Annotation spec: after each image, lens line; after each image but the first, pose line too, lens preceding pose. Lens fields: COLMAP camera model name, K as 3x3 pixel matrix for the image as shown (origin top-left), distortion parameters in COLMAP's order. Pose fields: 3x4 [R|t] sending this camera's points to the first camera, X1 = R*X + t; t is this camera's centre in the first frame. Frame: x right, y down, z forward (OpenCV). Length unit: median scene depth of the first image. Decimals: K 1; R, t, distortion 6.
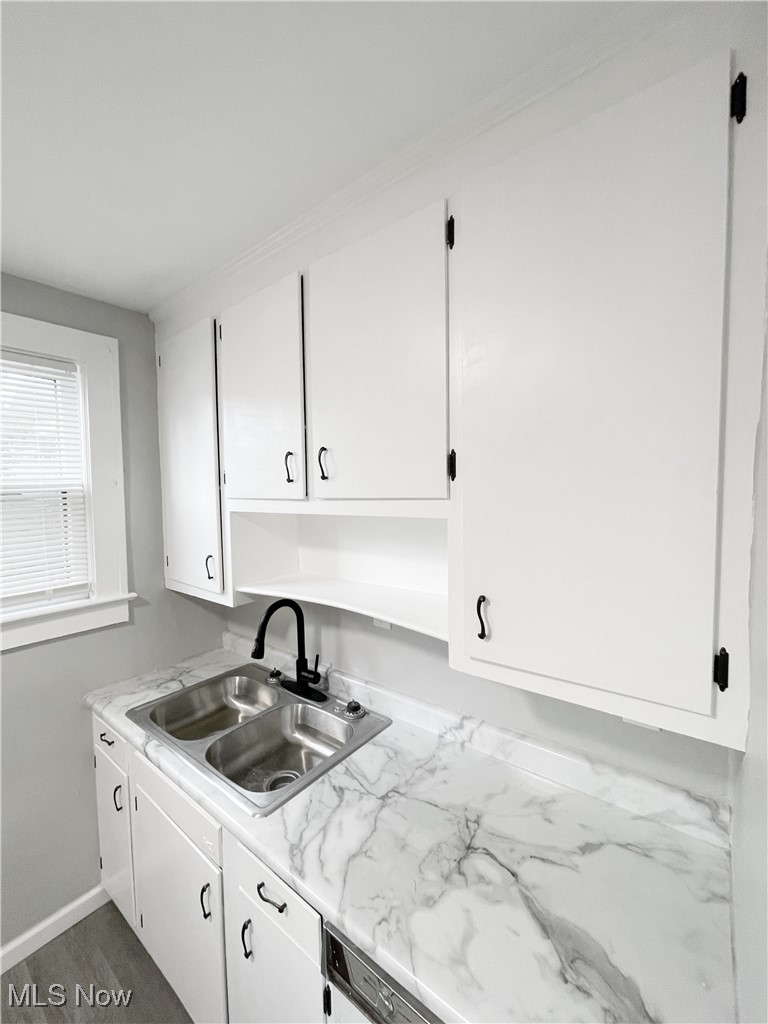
lens RADIAL K [[415.0, 0, 384.0], [0, 415.0, 512.0], [0, 0, 1]] dist [-0.003803, -0.000267]
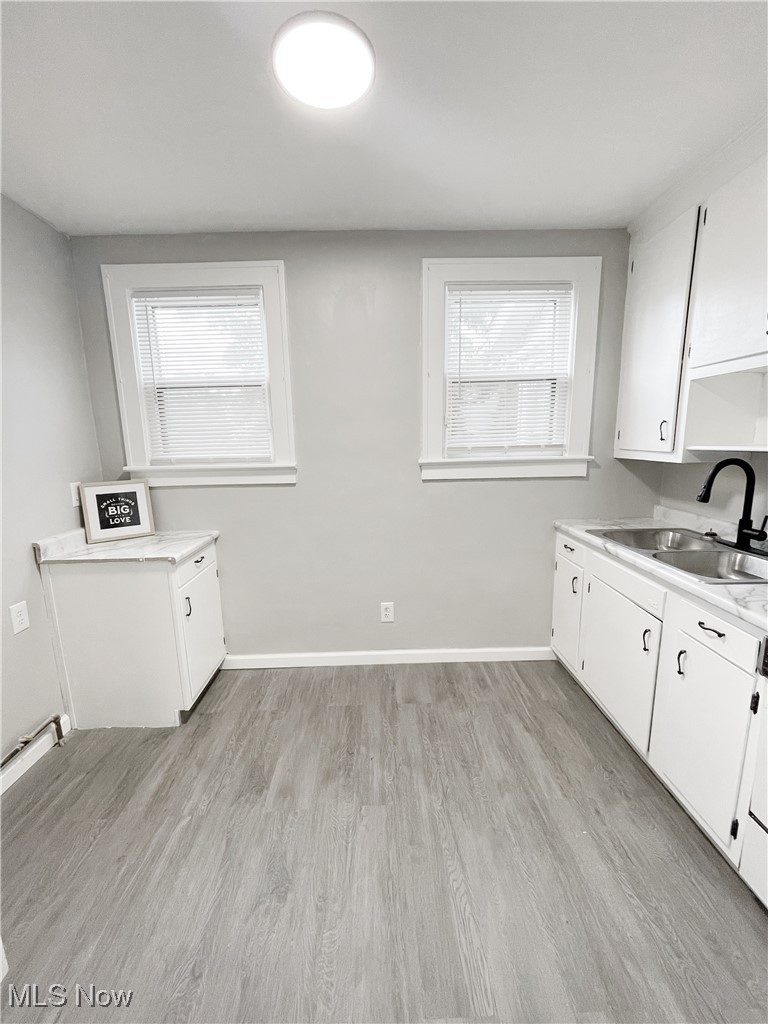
lens RADIAL K [[415.0, 0, 384.0], [0, 415.0, 512.0], [0, 0, 1]] dist [-0.003803, -0.000267]
pose [[0.633088, 0.137910, -0.761696, 0.023903], [-0.034059, 0.988011, 0.150577, 0.214614], [0.773330, -0.069386, 0.630195, -0.426108]]
